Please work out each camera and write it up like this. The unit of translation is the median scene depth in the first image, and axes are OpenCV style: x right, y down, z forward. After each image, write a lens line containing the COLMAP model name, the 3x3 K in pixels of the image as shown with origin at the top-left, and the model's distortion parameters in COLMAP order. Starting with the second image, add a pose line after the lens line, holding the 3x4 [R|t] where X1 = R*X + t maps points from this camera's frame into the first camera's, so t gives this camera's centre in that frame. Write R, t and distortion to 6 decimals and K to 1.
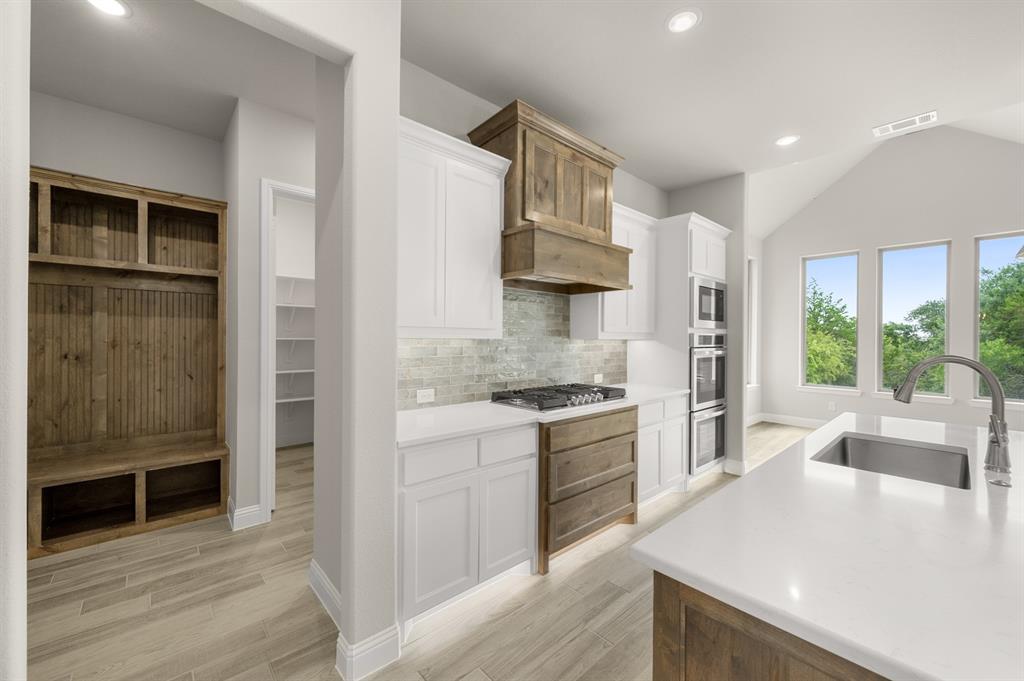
lens RADIAL K [[403.7, 0, 510.3], [0, 403.7, 337.6], [0, 0, 1]] dist [-0.001656, 0.000023]
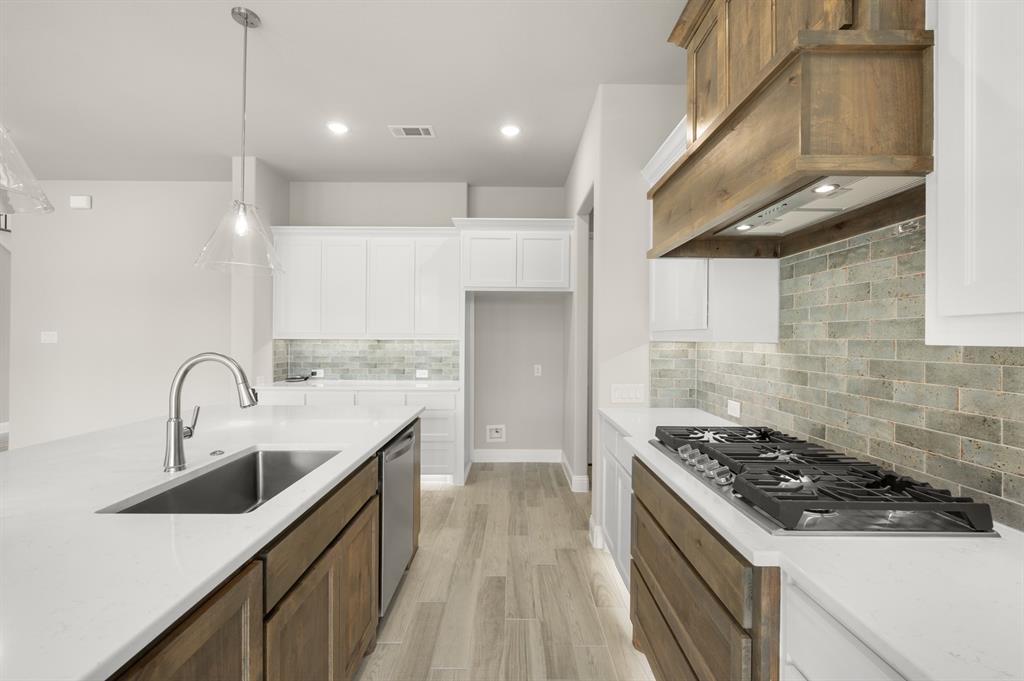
lens RADIAL K [[435.2, 0, 513.5], [0, 435.2, 337.8], [0, 0, 1]] dist [0.002994, 0.000122]
pose [[-0.664408, -0.012881, -0.747259, 0.645135], [-0.009750, 0.999916, -0.008568, 0.004245], [0.747306, 0.001593, -0.664478, 1.021006]]
